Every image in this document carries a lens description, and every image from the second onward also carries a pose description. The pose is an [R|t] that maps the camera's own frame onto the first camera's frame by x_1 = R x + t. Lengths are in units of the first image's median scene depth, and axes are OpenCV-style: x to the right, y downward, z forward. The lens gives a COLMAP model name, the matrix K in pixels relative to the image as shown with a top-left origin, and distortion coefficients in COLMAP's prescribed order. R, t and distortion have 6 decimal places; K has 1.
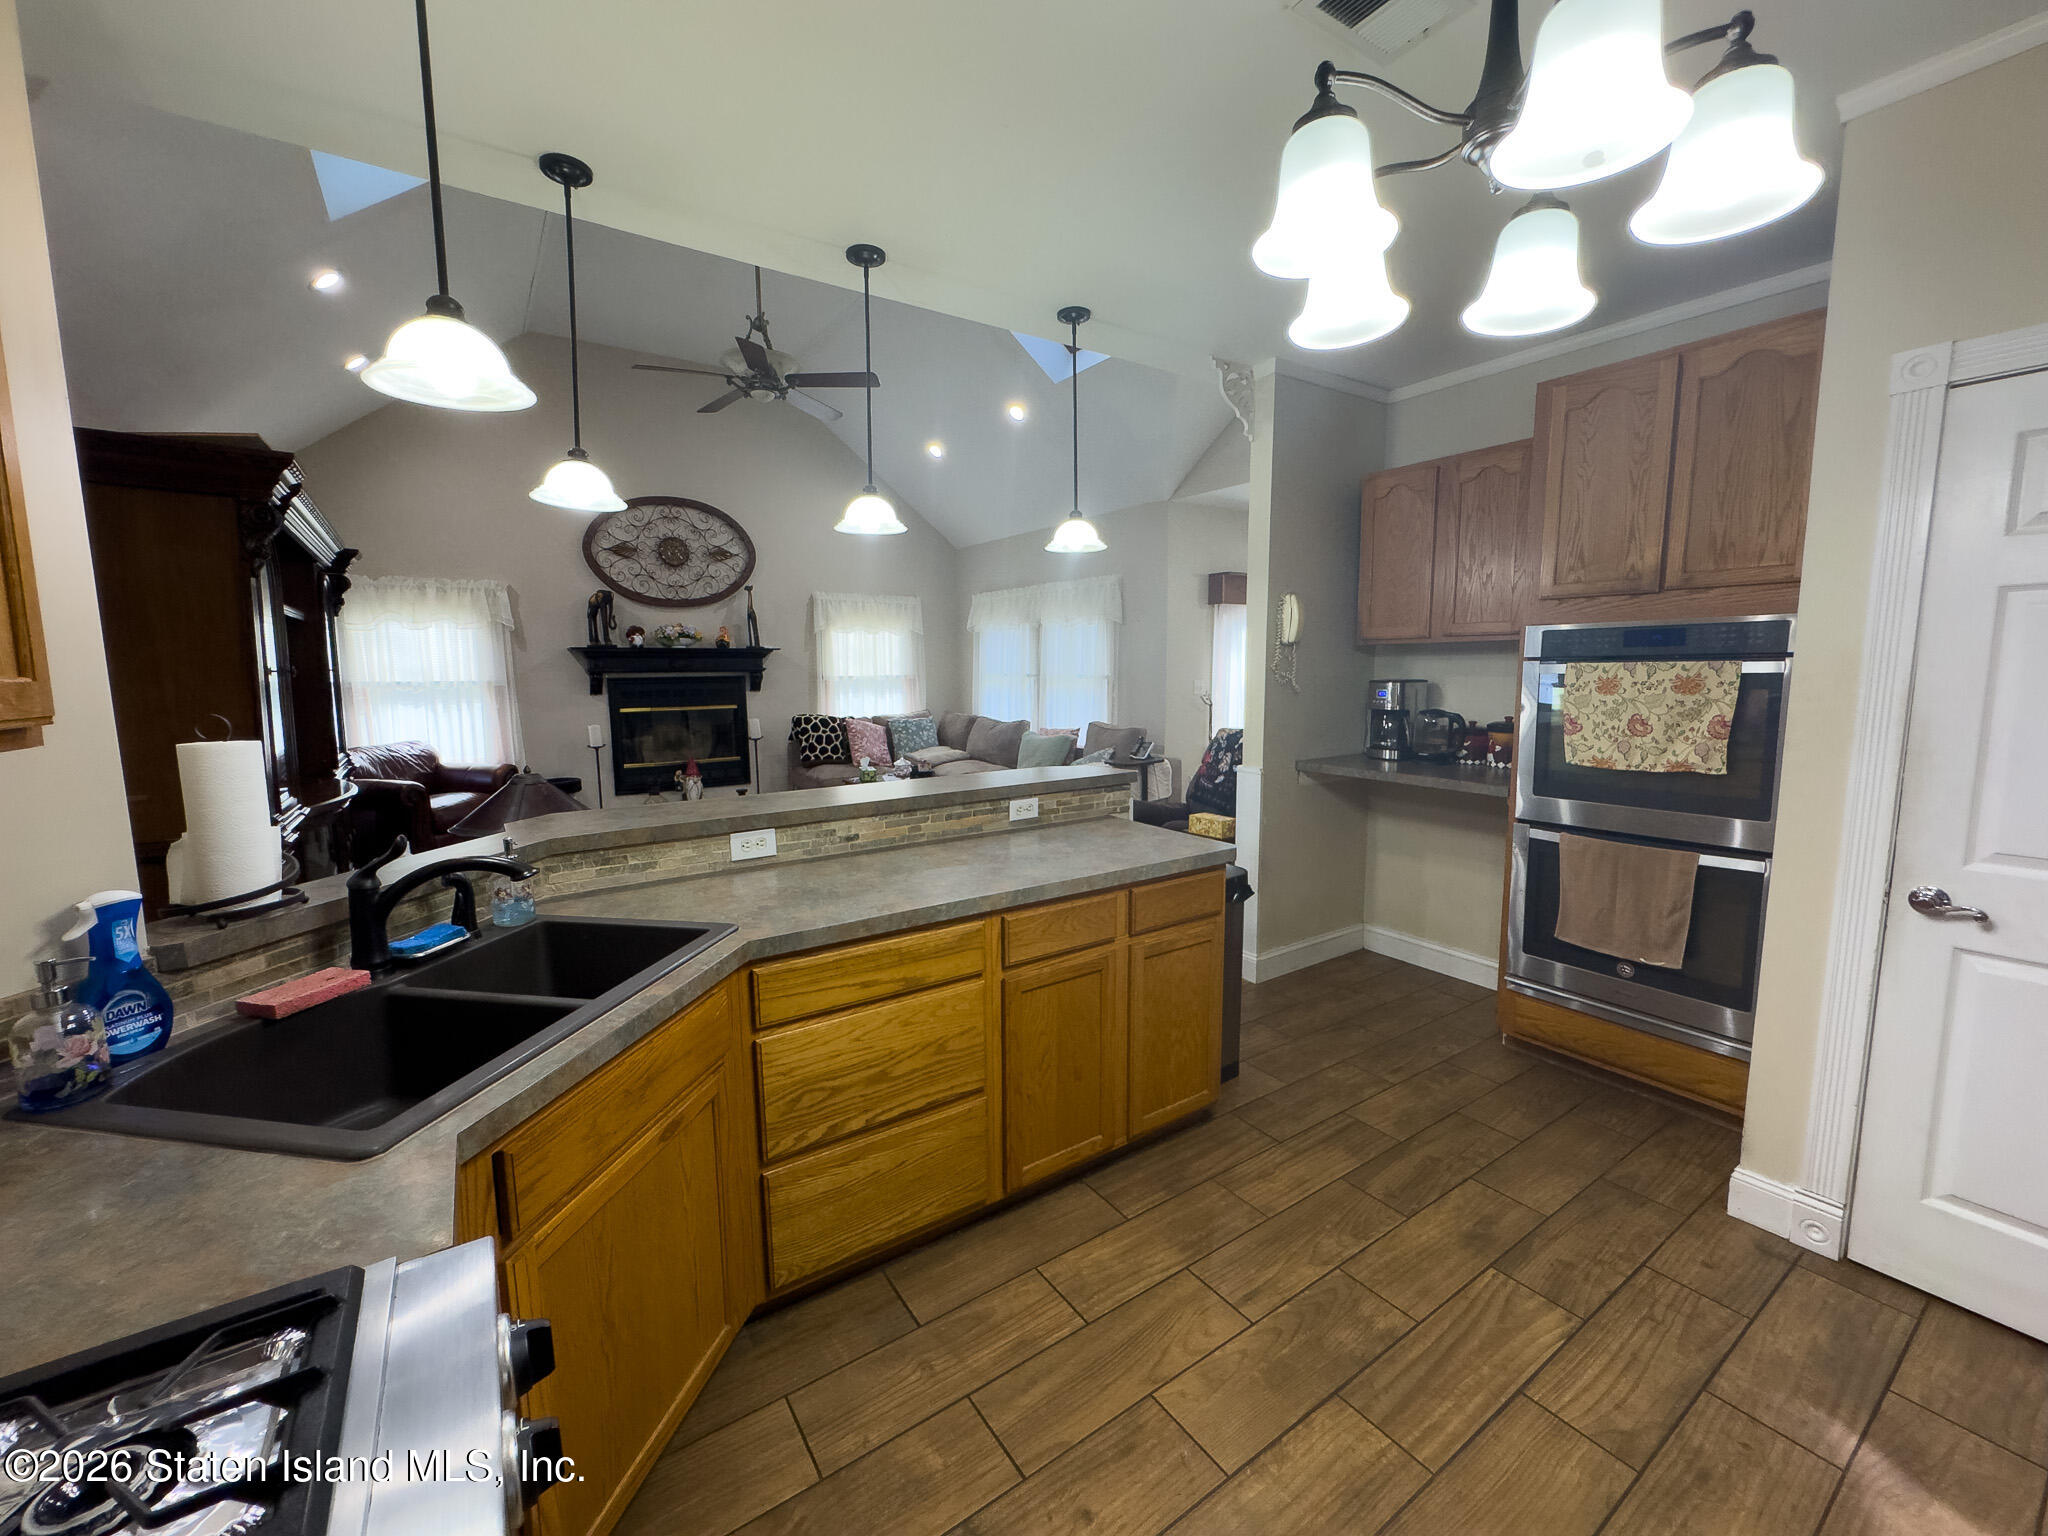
lens RADIAL K [[816.7, 0, 1019.4], [0, 816.7, 765.3], [0, 0, 1]] dist [-0.000285, -0.000043]
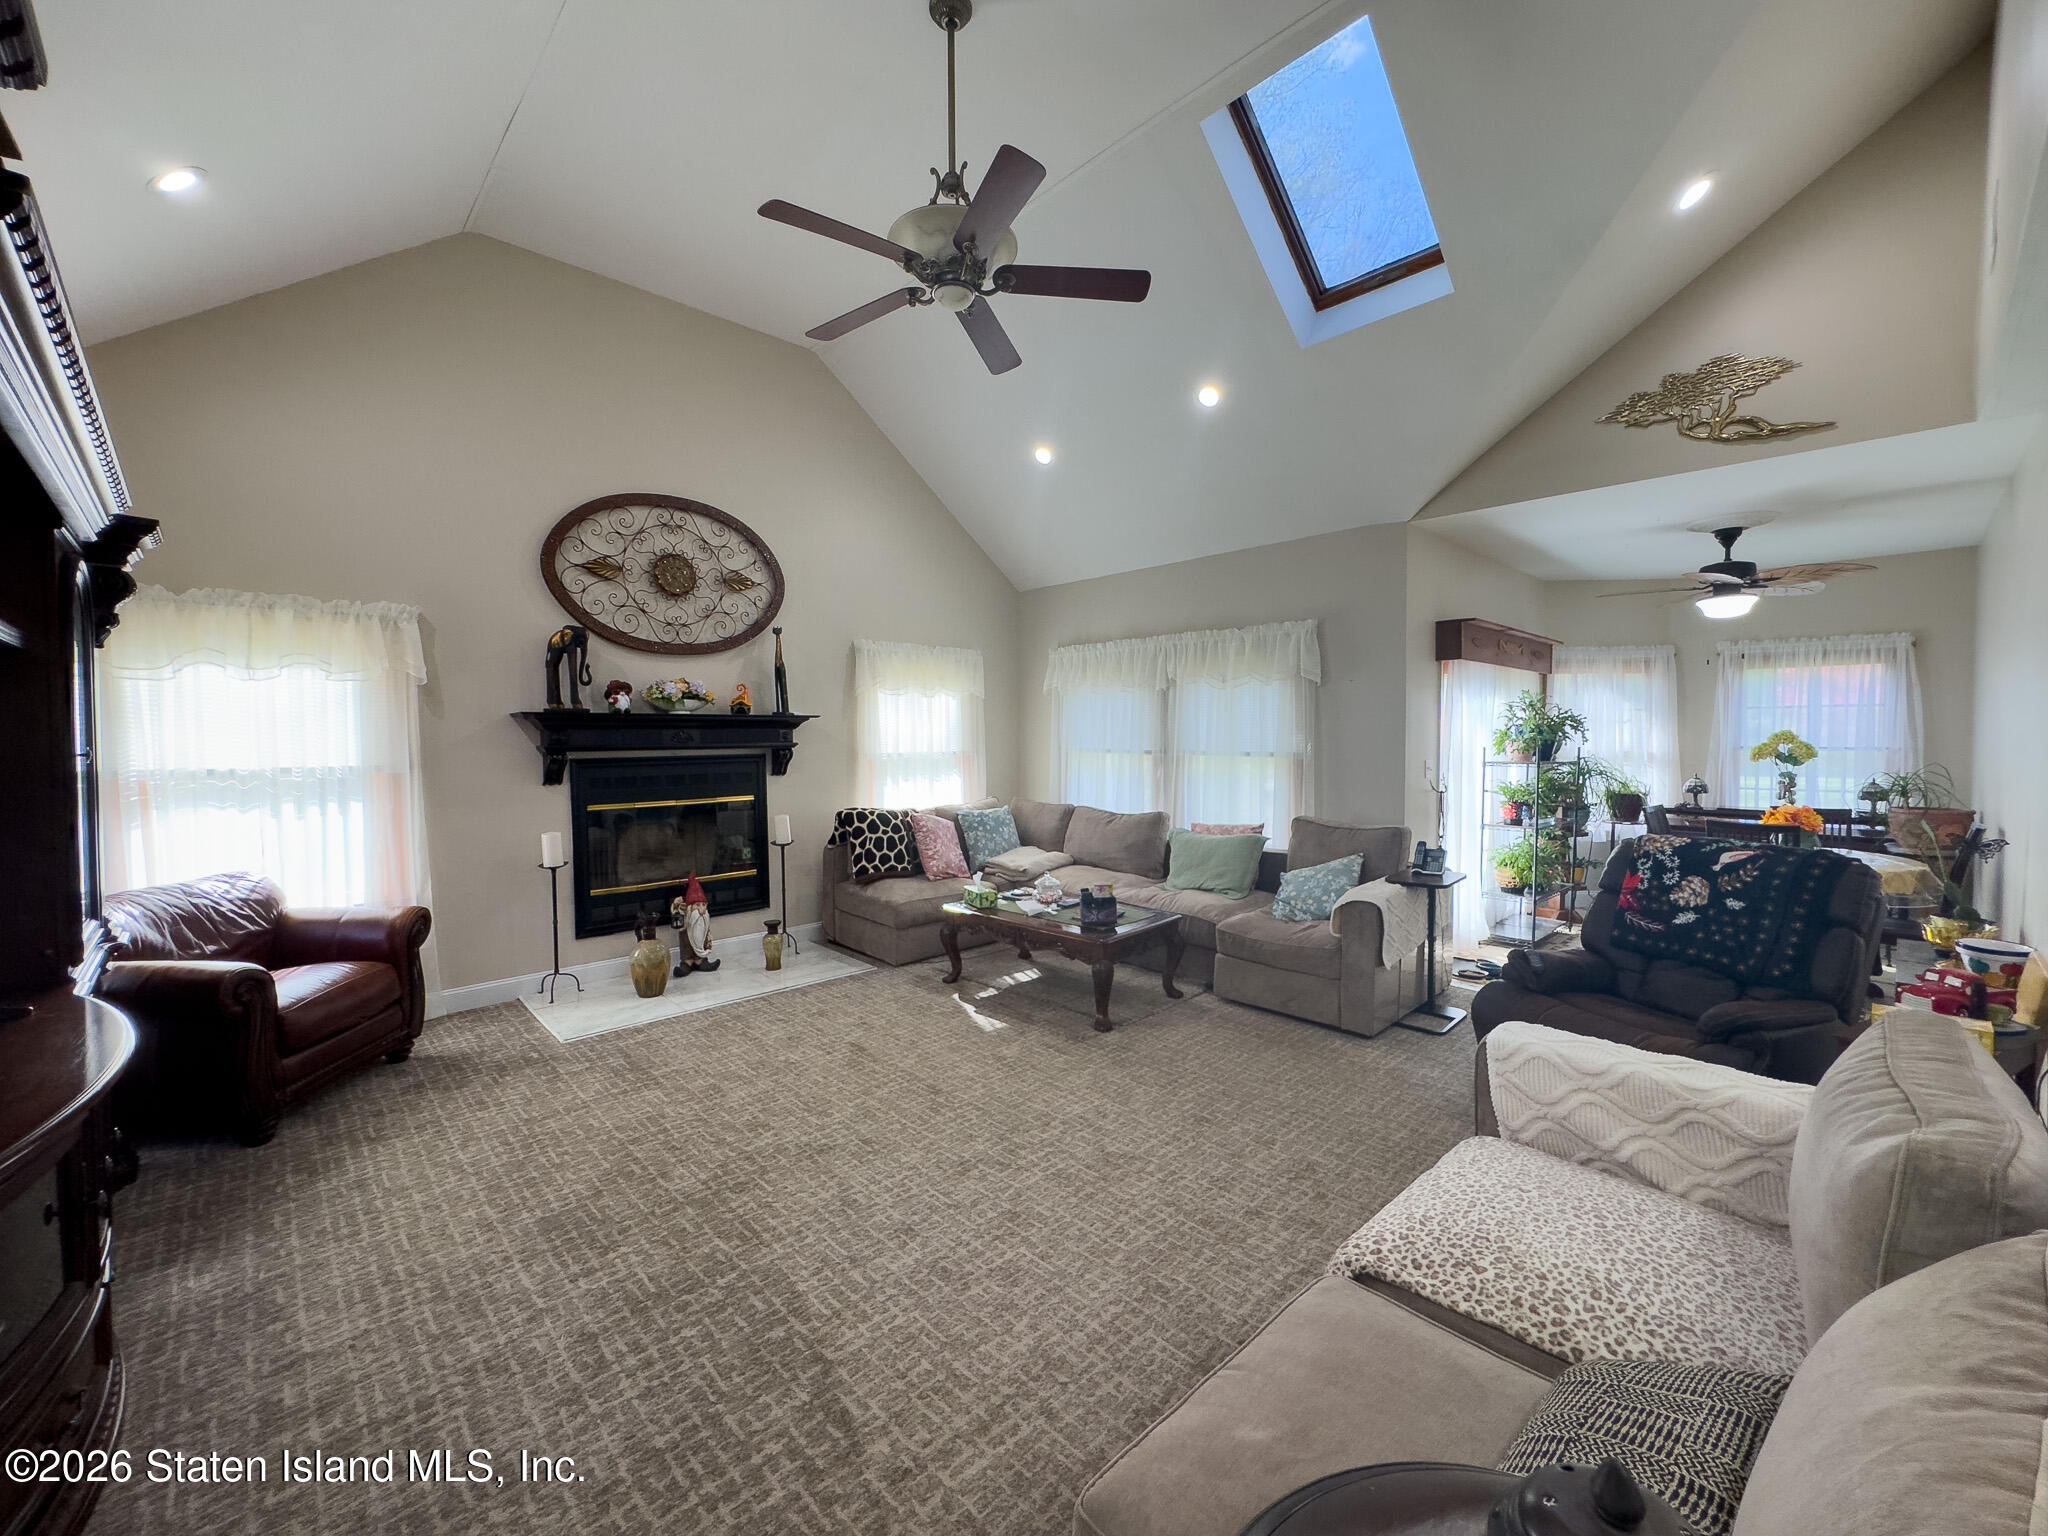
lens RADIAL K [[816.7, 0, 1020.7], [0, 816.7, 765.7], [0, 0, 1]] dist [-0.000285, -0.000043]
pose [[0.985923, -0.005639, 0.167105, -0.247985], [0.019802, 0.996335, -0.083211, -0.038500], [-0.166023, 0.085348, 0.982421, 0.286895]]
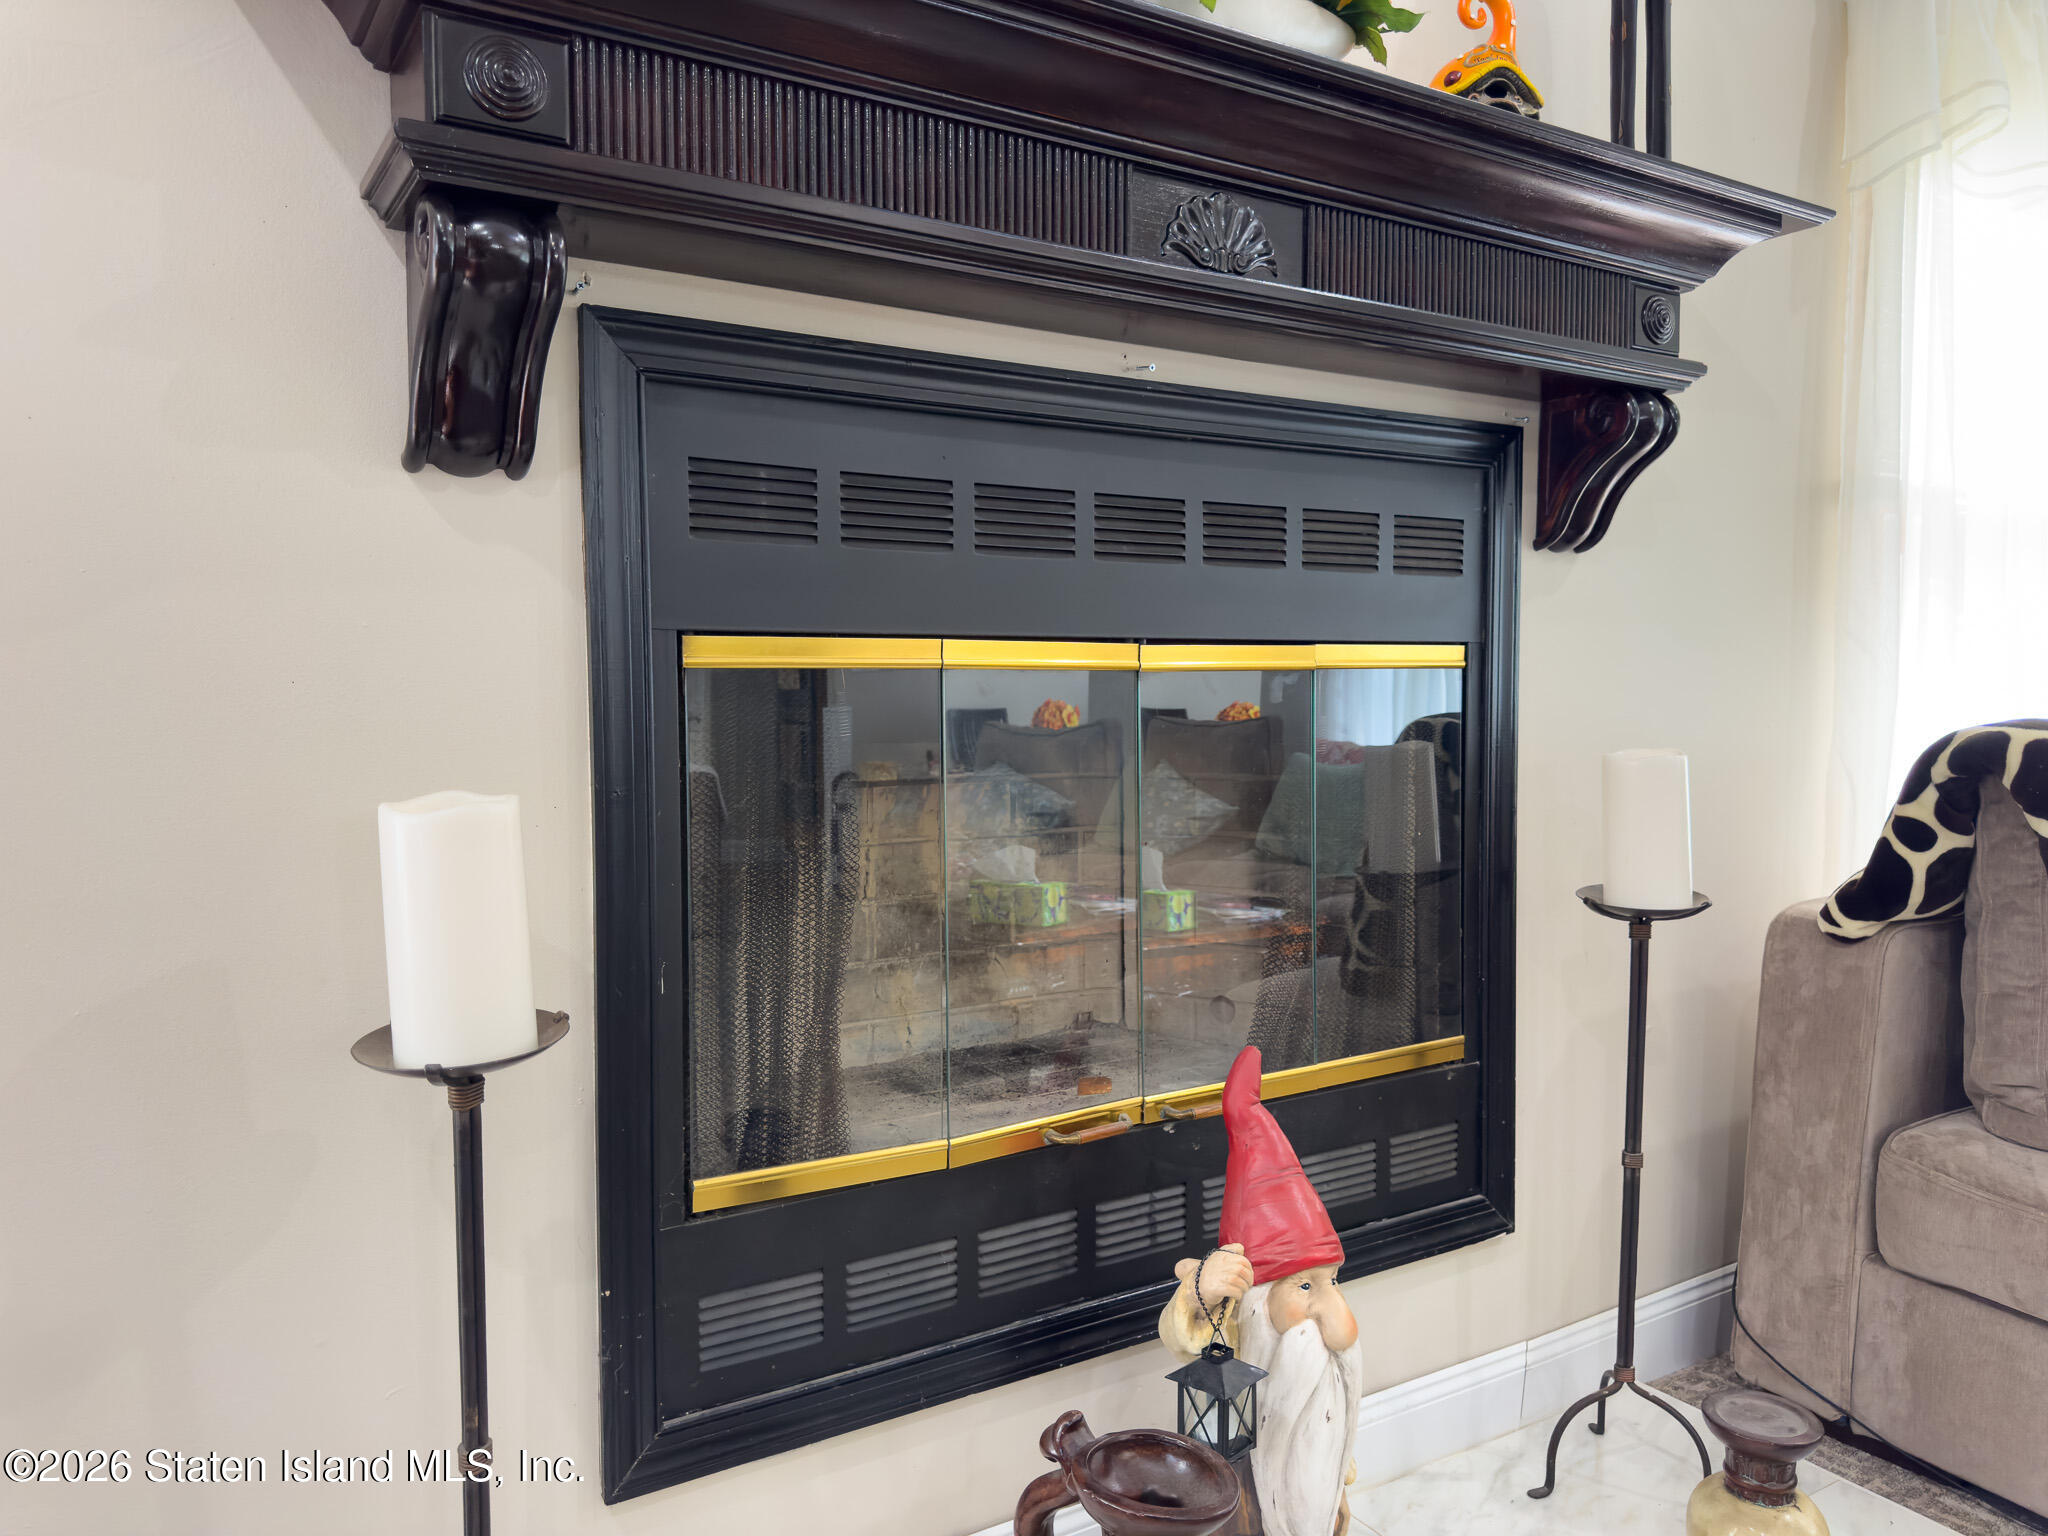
lens RADIAL K [[1443.7, 0, 1020.9], [0, 1443.7, 751.8], [0, 0, 1]] dist [0.004196, -0.000747]
pose [[0.999526, 0.009275, -0.029367, -0.429163], [-0.011099, 0.997979, -0.062571, -0.043225], [0.028727, 0.062867, 0.997608, 0.800625]]
